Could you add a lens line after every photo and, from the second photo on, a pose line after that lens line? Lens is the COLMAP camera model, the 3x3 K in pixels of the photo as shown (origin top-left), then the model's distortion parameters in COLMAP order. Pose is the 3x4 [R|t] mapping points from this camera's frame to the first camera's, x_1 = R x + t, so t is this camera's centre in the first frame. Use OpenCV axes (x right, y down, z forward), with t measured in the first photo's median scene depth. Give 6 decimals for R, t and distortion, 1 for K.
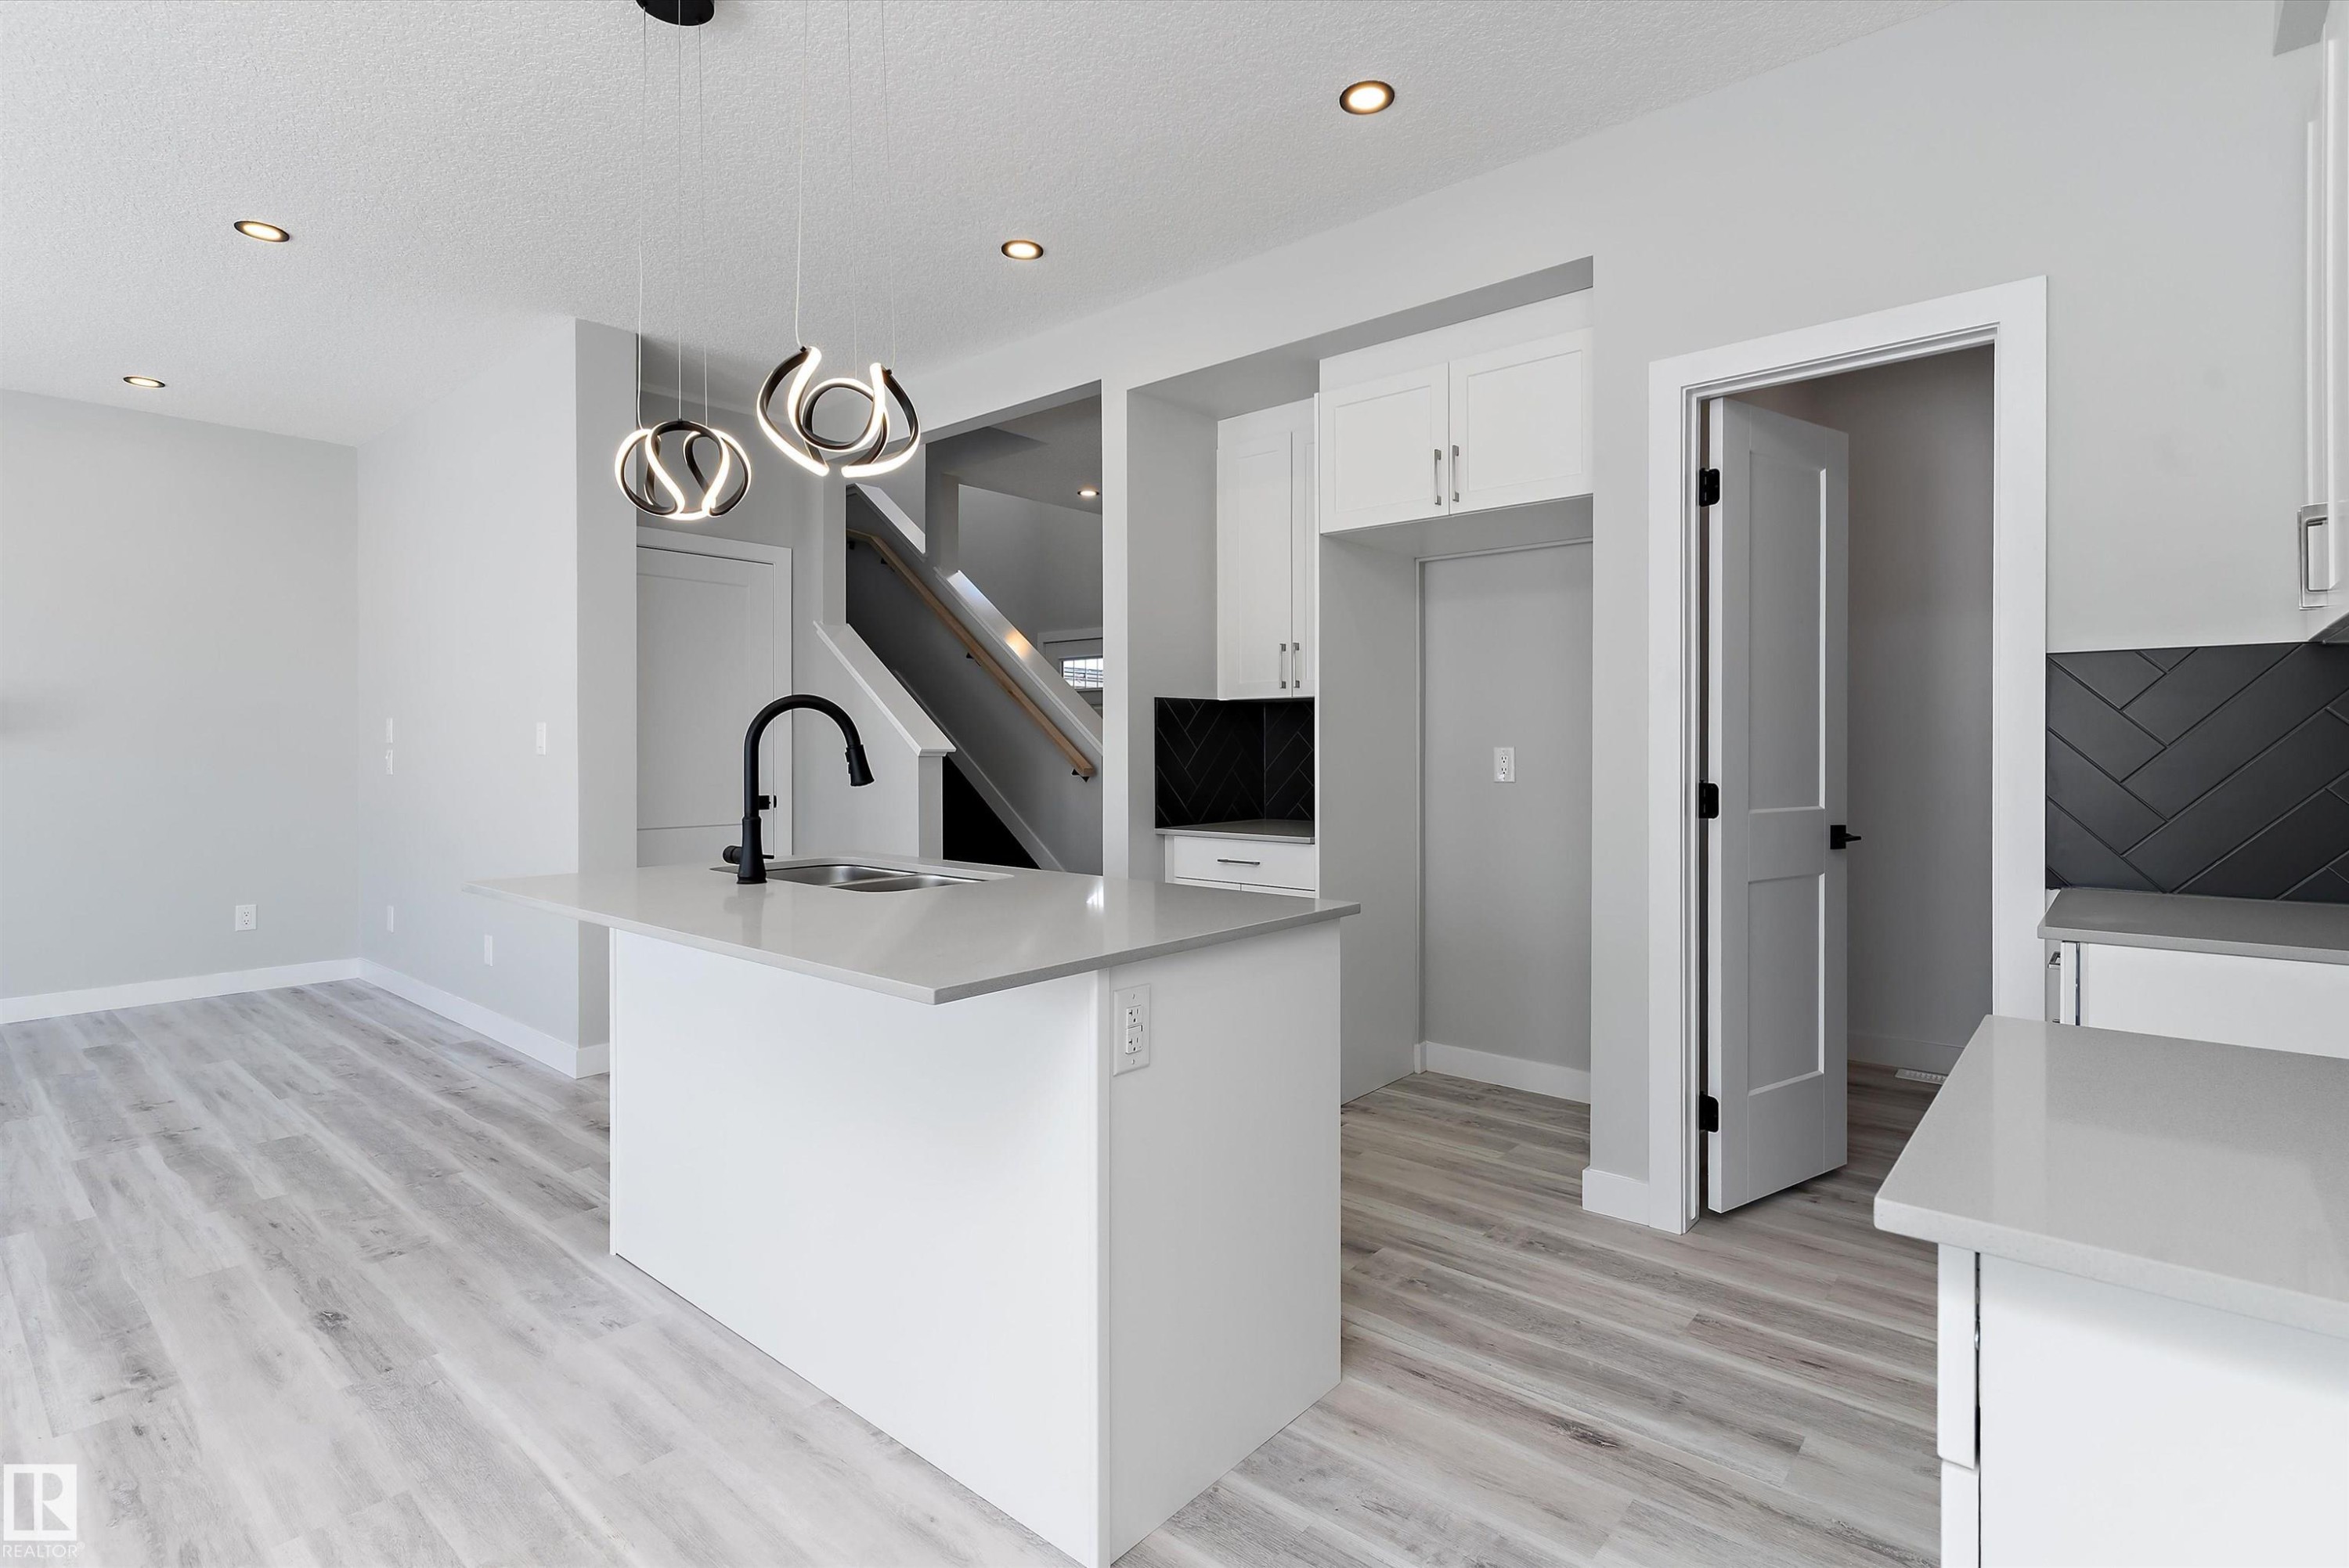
lens RADIAL K [[1134.2, 0, 1179.0], [0, 1134.2, 754.8], [0, 0, 1]] dist [0.001581, -0.000695]
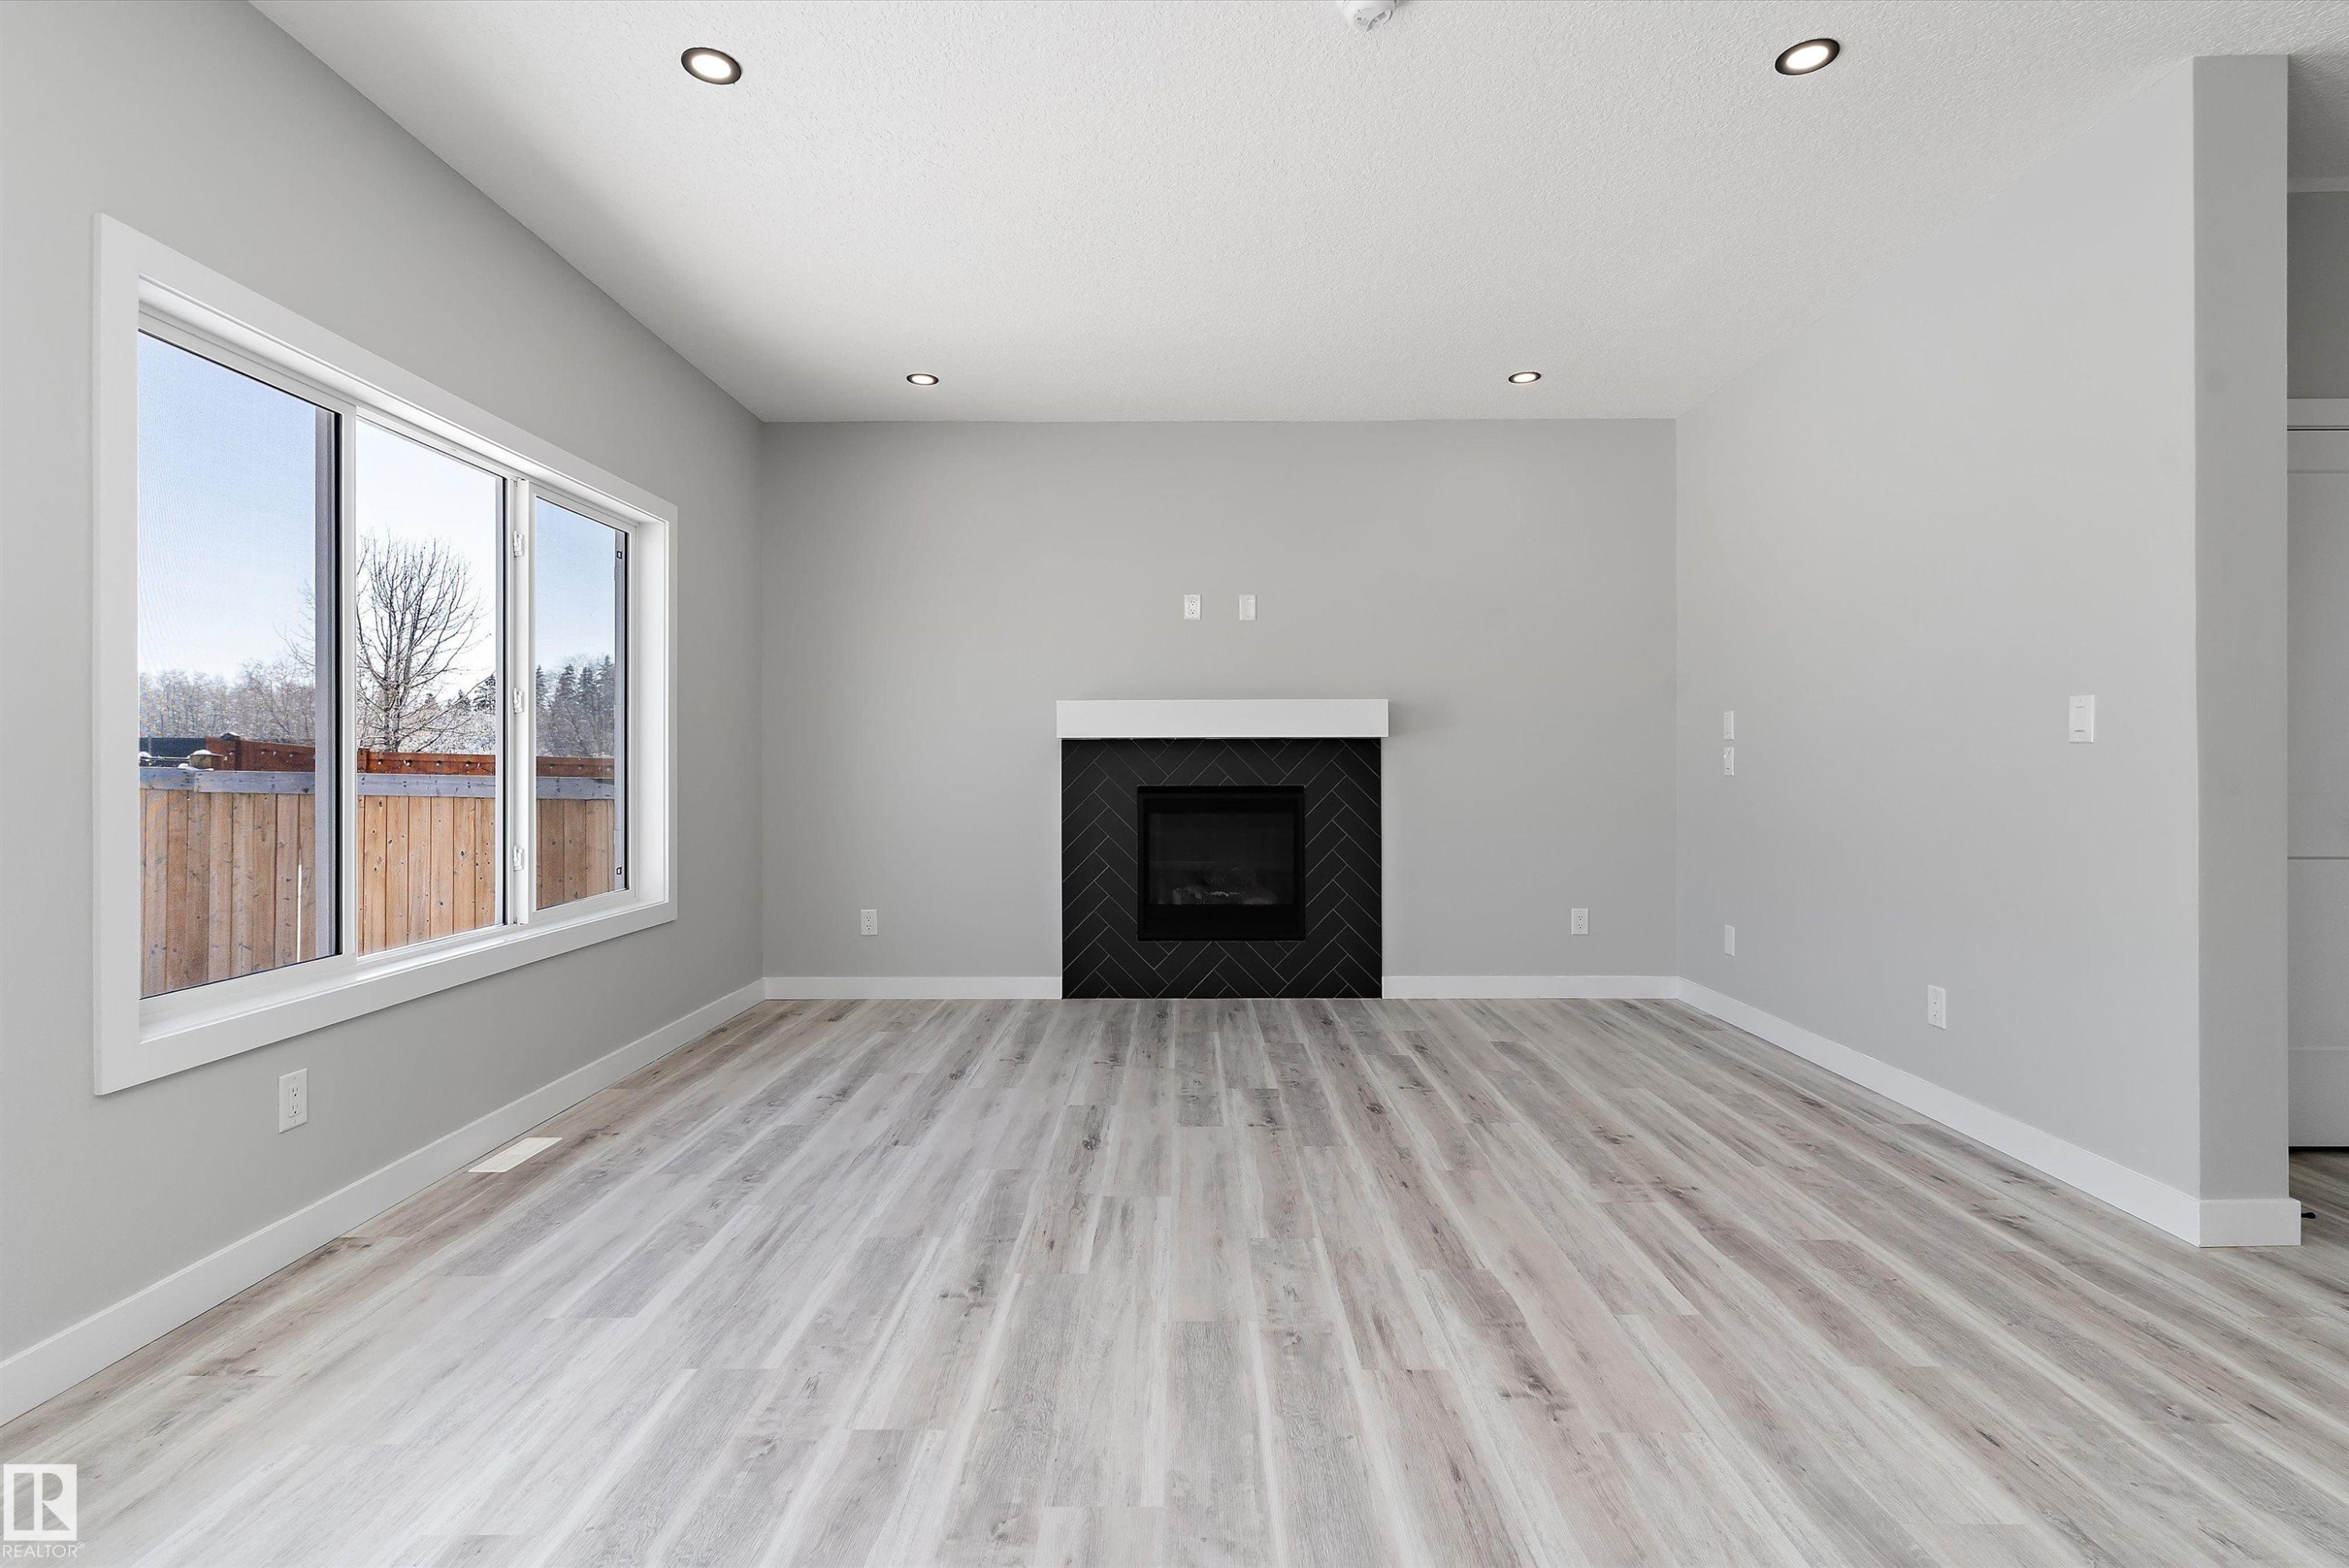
lens RADIAL K [[1128.4, 0, 1174.5], [0, 1128.4, 784.0], [0, 0, 1]] dist [0.002257, -0.000485]
pose [[0.646231, 0.012233, -0.763043, -0.649251], [-0.003774, 0.999911, 0.012834, 0.030991], [0.763132, -0.005414, 0.646220, 0.234532]]
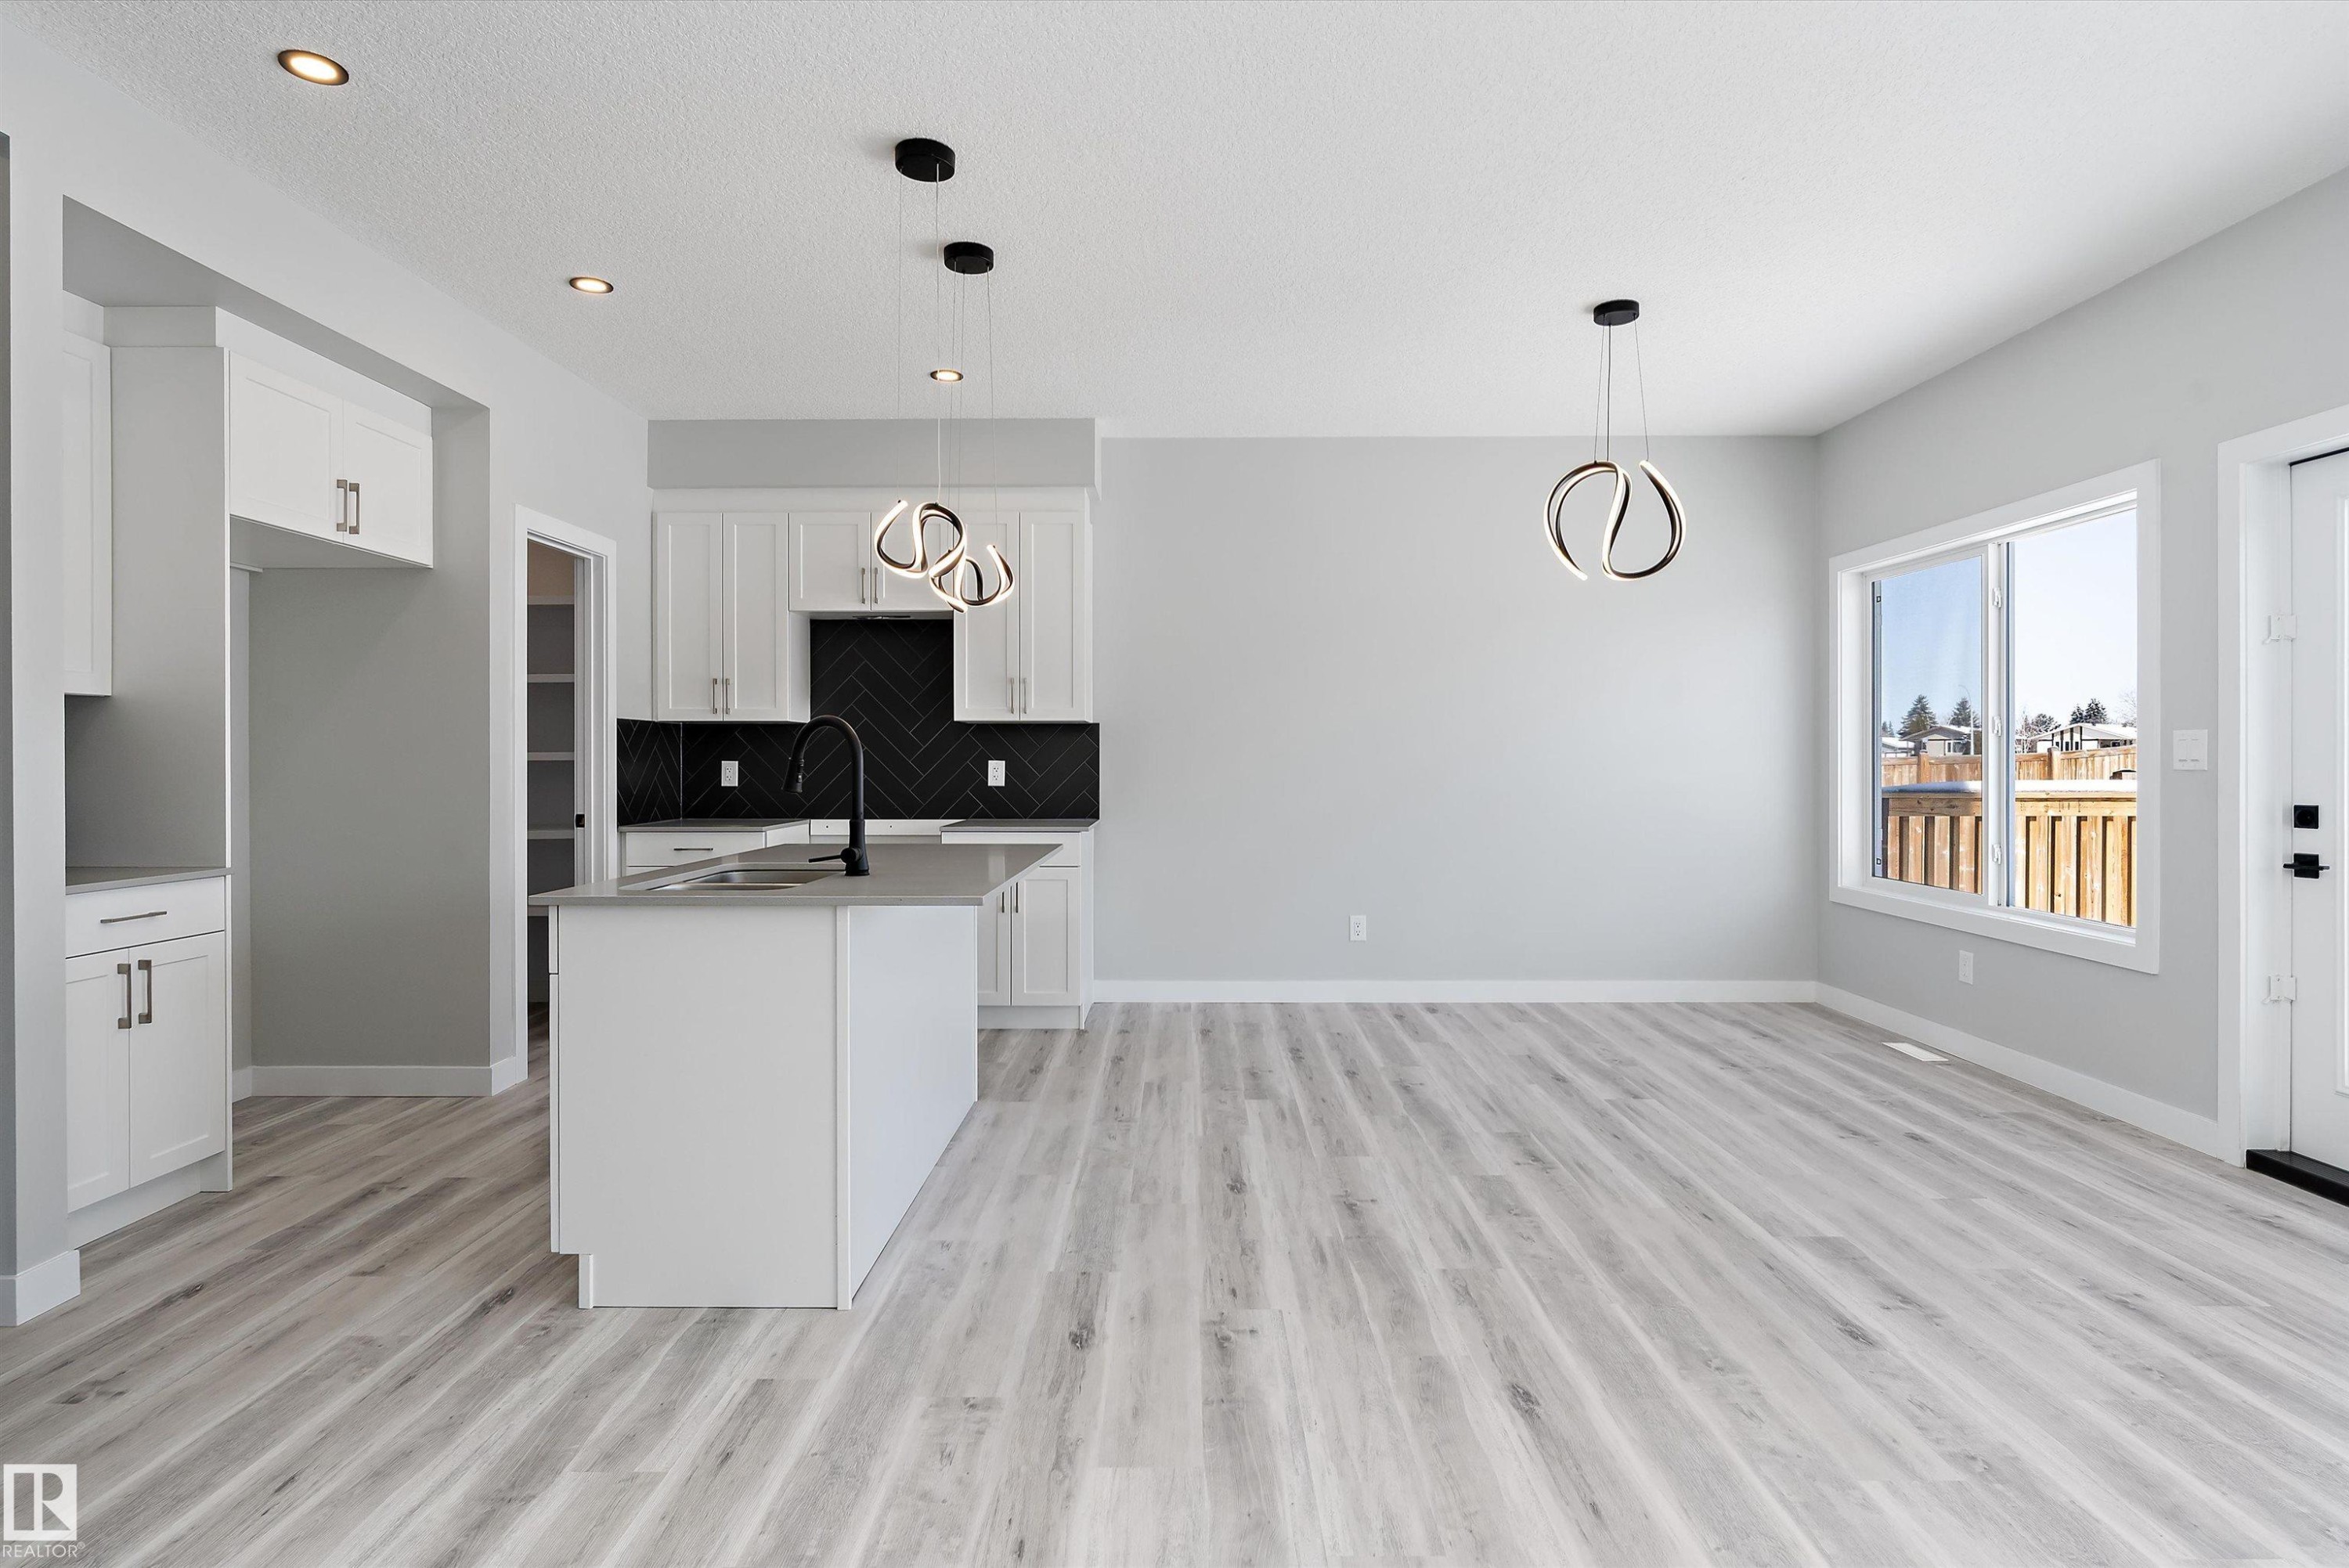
lens RADIAL K [[1206.9, 0, 1177.9], [0, 1206.9, 761.8], [0, 0, 1]] dist [0.003183, -0.000144]
pose [[-0.647689, 0.002779, 0.761900, -1.434087], [0.007944, 0.999964, 0.003106, -0.005056], [-0.761863, 0.008064, -0.647687, 1.442102]]
